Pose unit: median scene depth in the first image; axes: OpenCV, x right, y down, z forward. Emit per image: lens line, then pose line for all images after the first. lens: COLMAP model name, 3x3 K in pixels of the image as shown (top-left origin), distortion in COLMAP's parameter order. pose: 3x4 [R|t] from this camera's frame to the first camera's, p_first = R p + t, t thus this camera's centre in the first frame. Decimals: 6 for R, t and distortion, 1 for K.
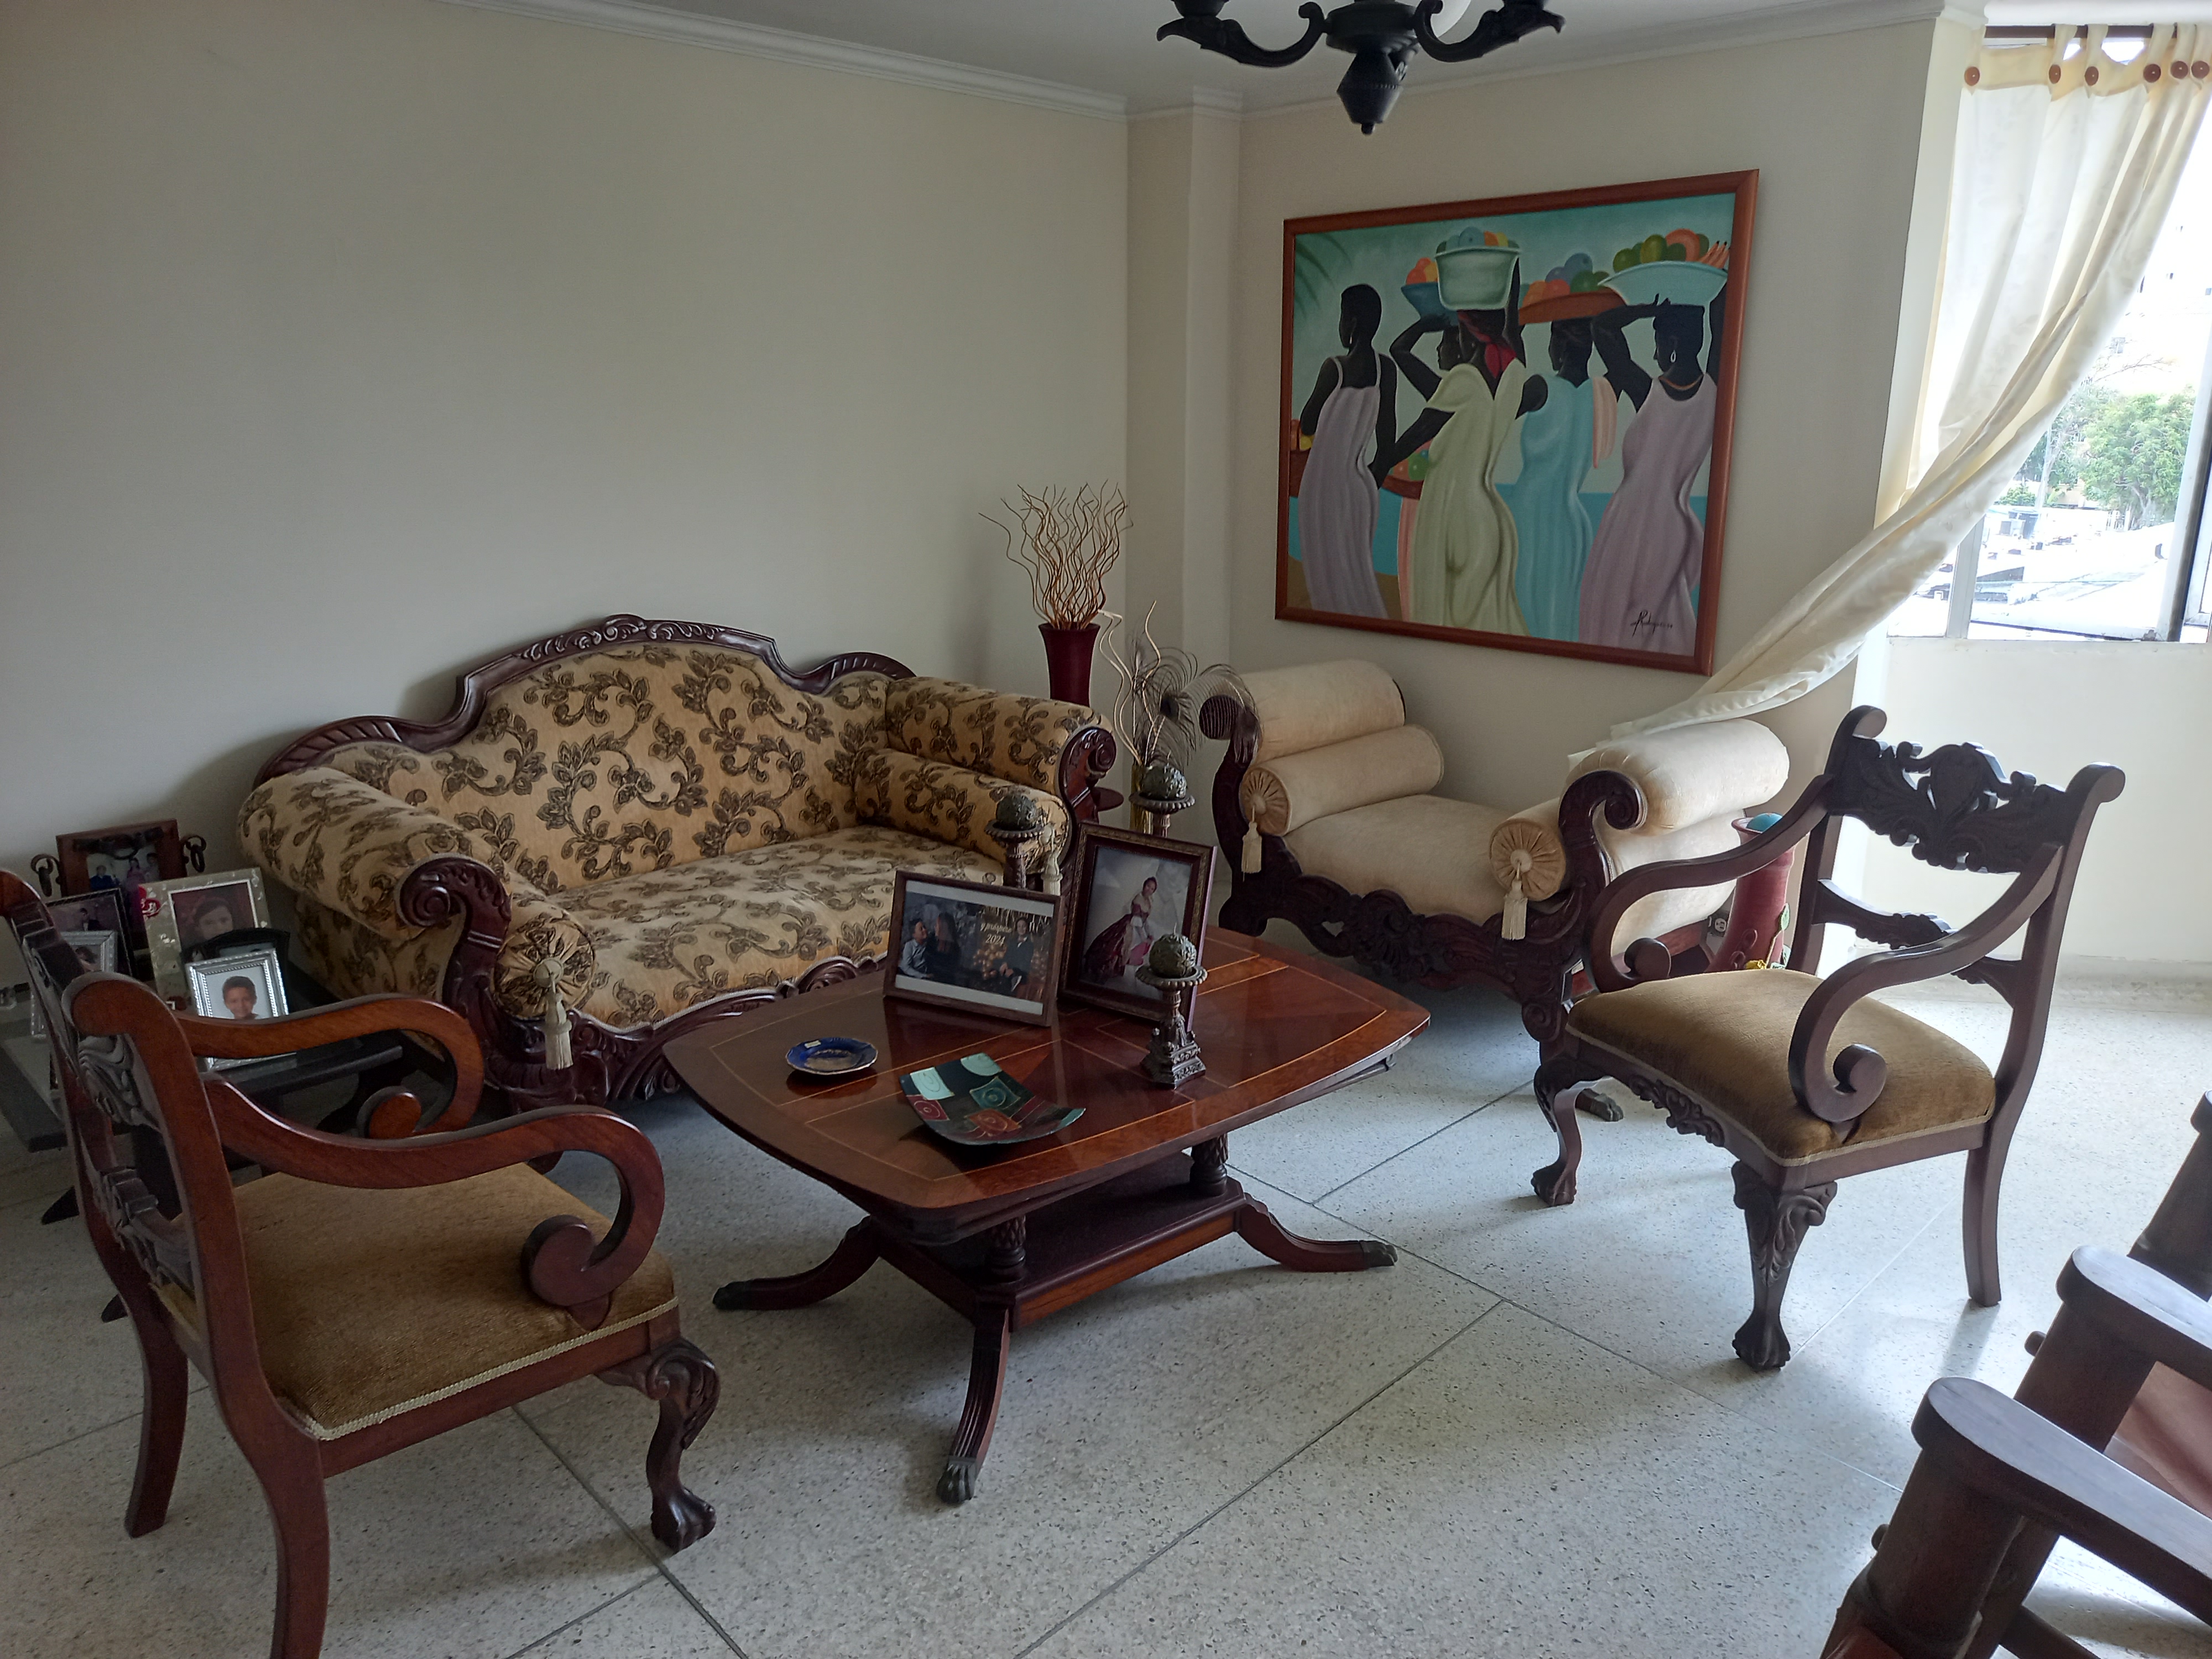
lens RADIAL K [[1591.9, 0, 1106.0], [0, 1591.9, 829.5], [0, 0, 1]] dist [0.029487, -0.028374]
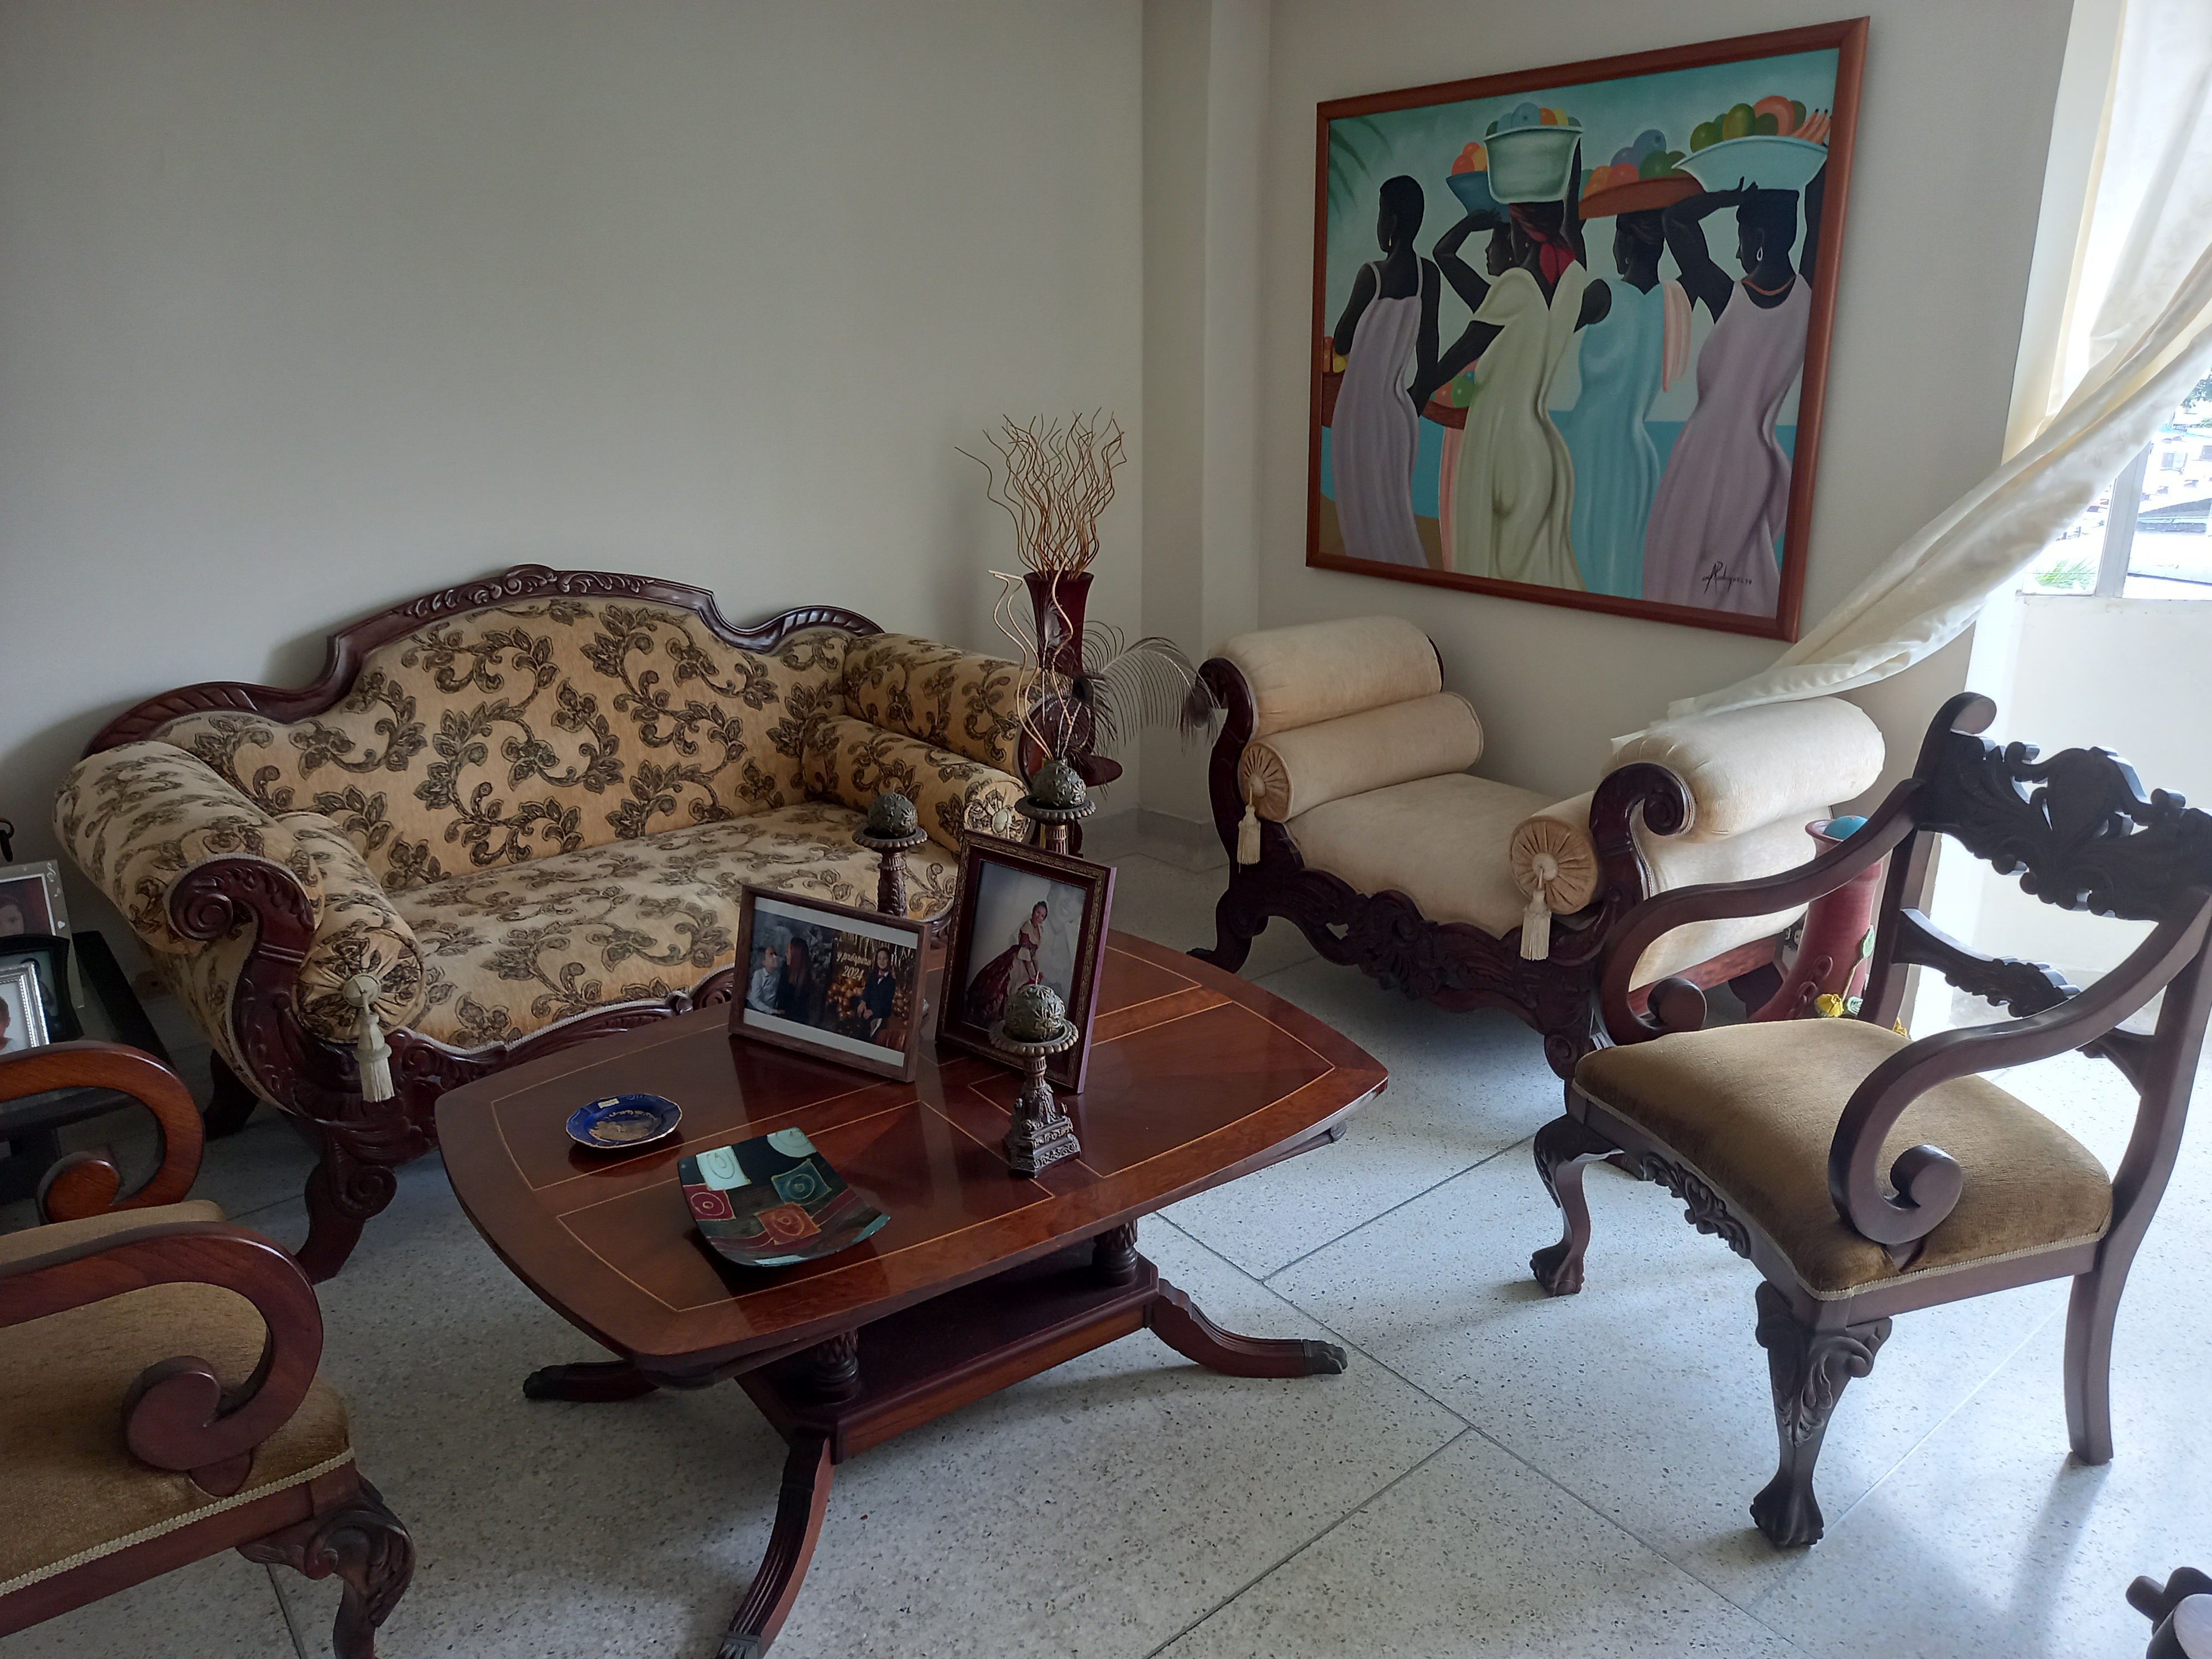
lens RADIAL K [[1591.9, 0, 1106.0], [0, 1591.9, 829.5], [0, 0, 1]] dist [0.029487, -0.028374]
pose [[0.996435, 0.017138, -0.082609, 0.102835], [-0.013541, 0.998944, 0.043907, -0.034558], [0.083274, -0.042632, 0.995614, 0.153367]]
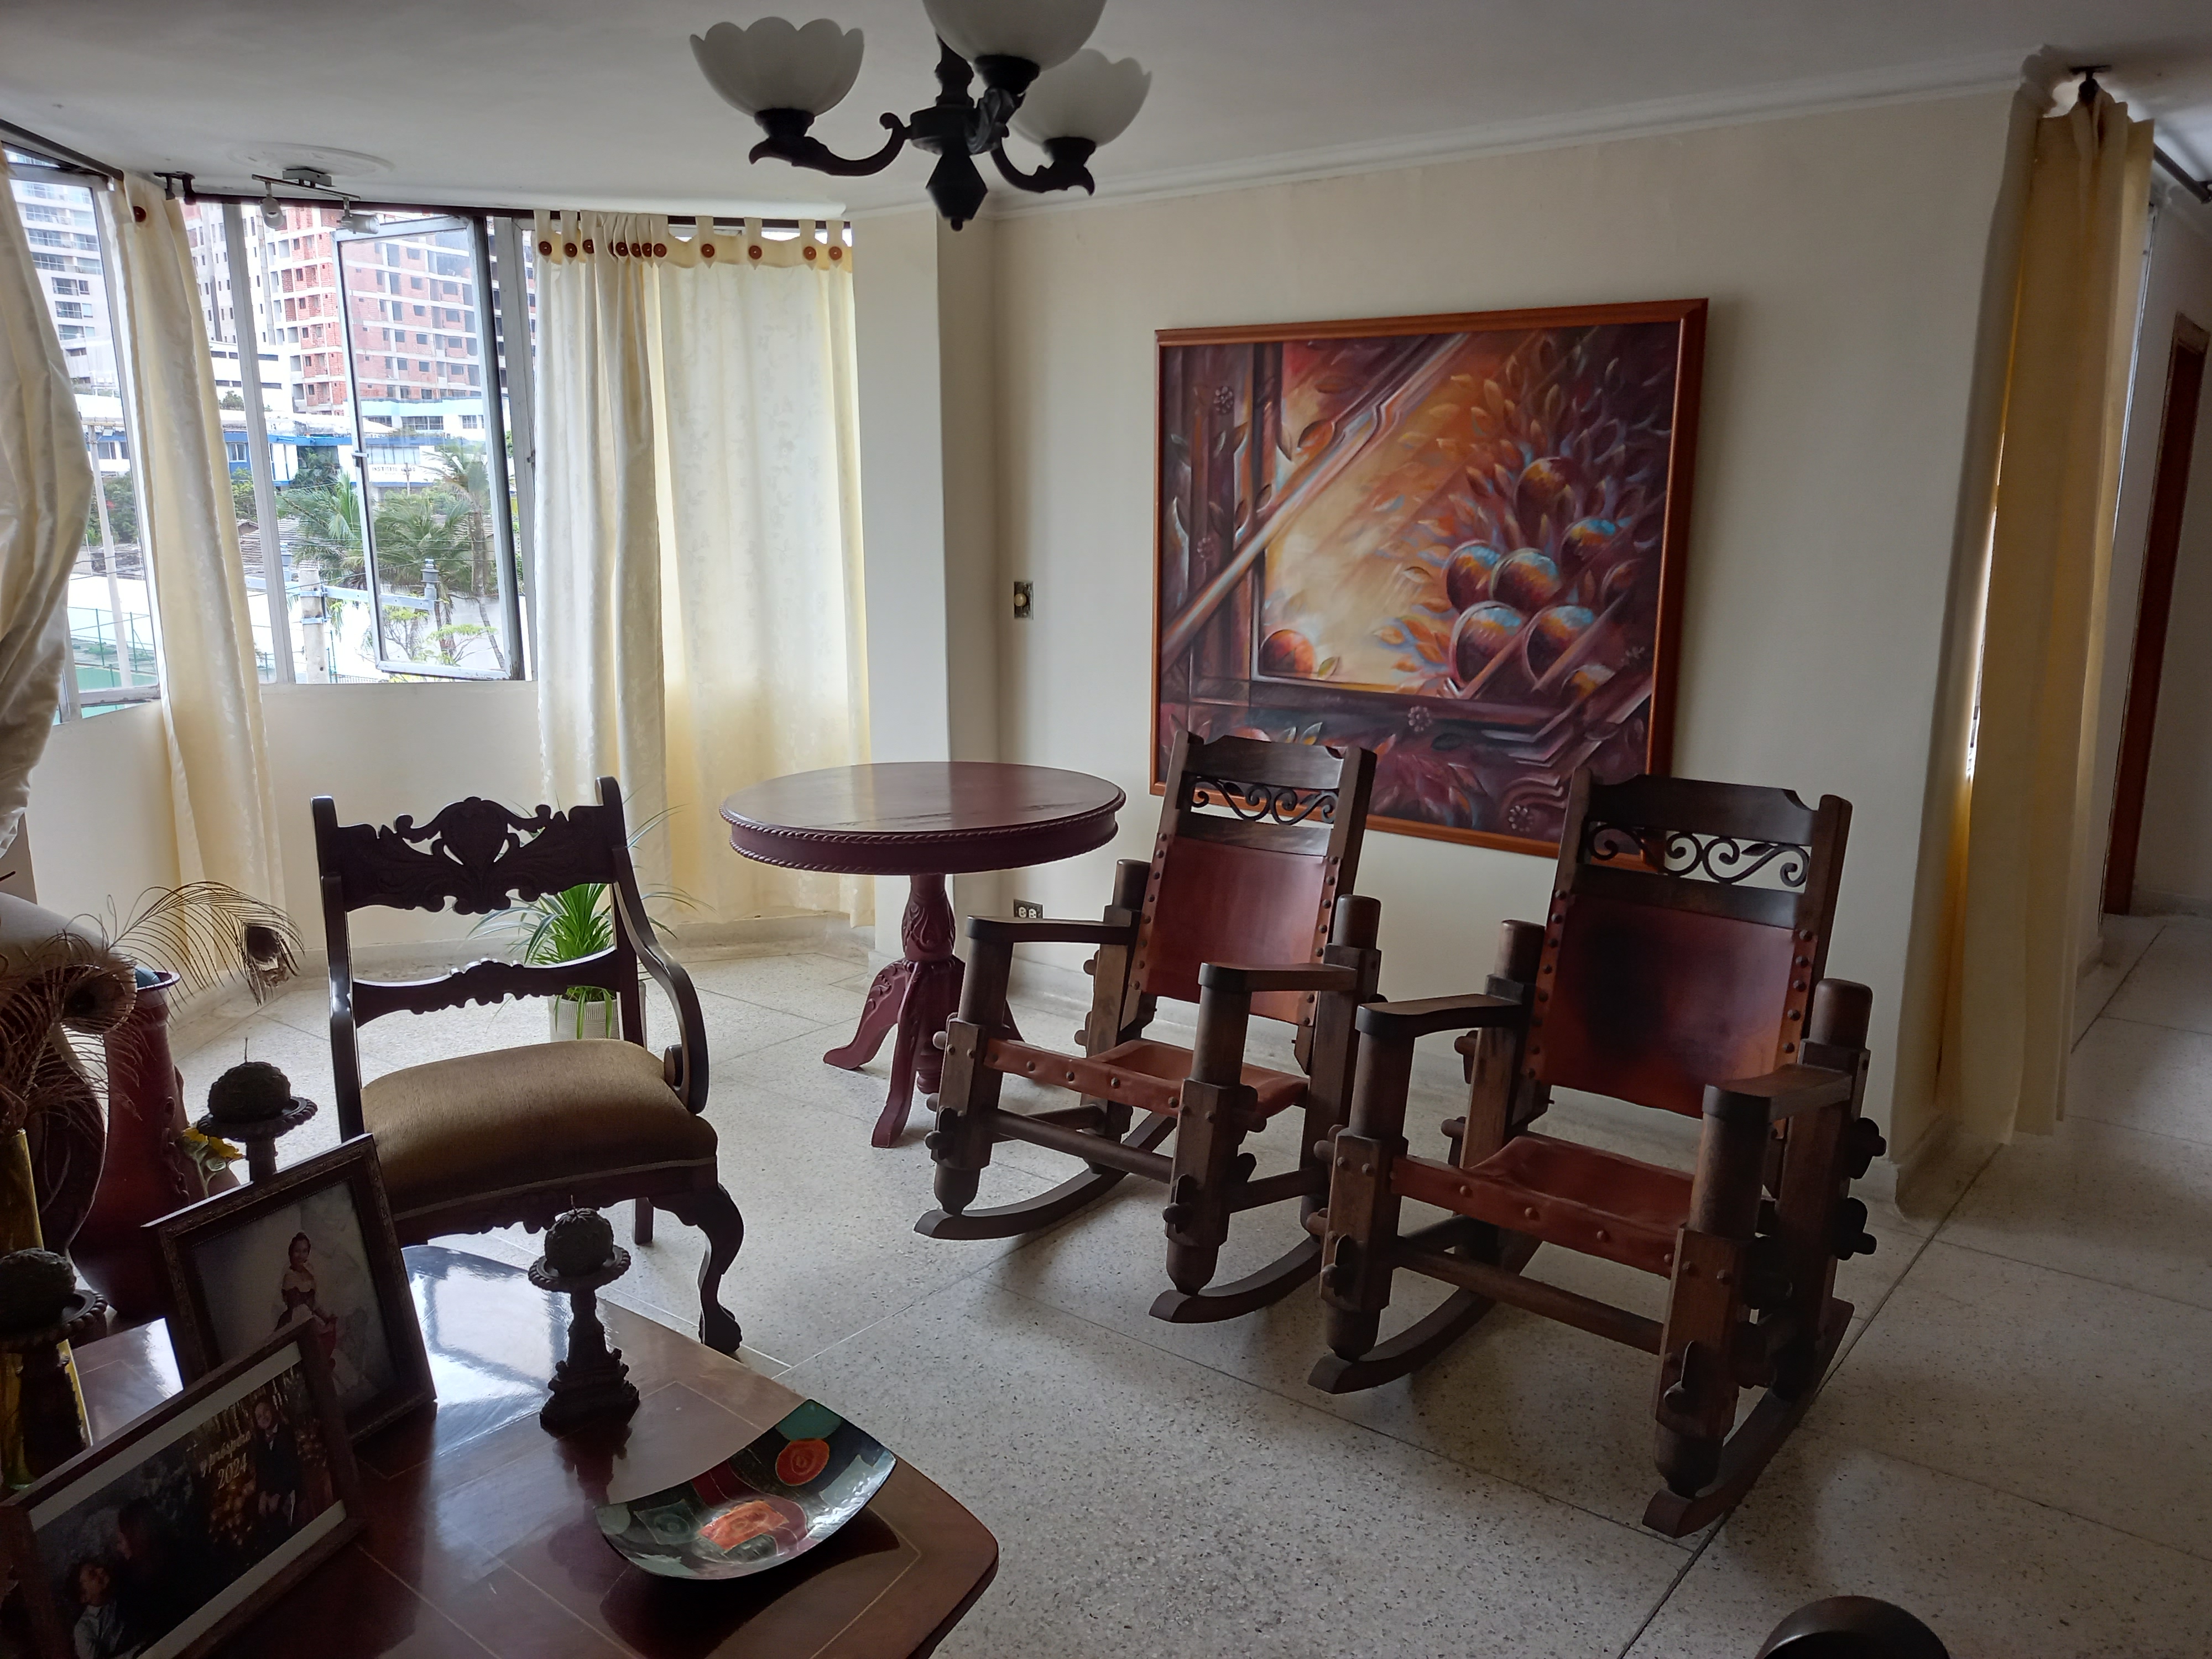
lens RADIAL K [[1591.9, 0, 1106.0], [0, 1591.9, 829.5], [0, 0, 1]] dist [0.029487, -0.028374]
pose [[-0.139447, -0.210794, 0.967533, -0.473964], [0.260204, 0.934943, 0.241196, -0.150834], [-0.955431, 0.285390, -0.075526, 0.558104]]
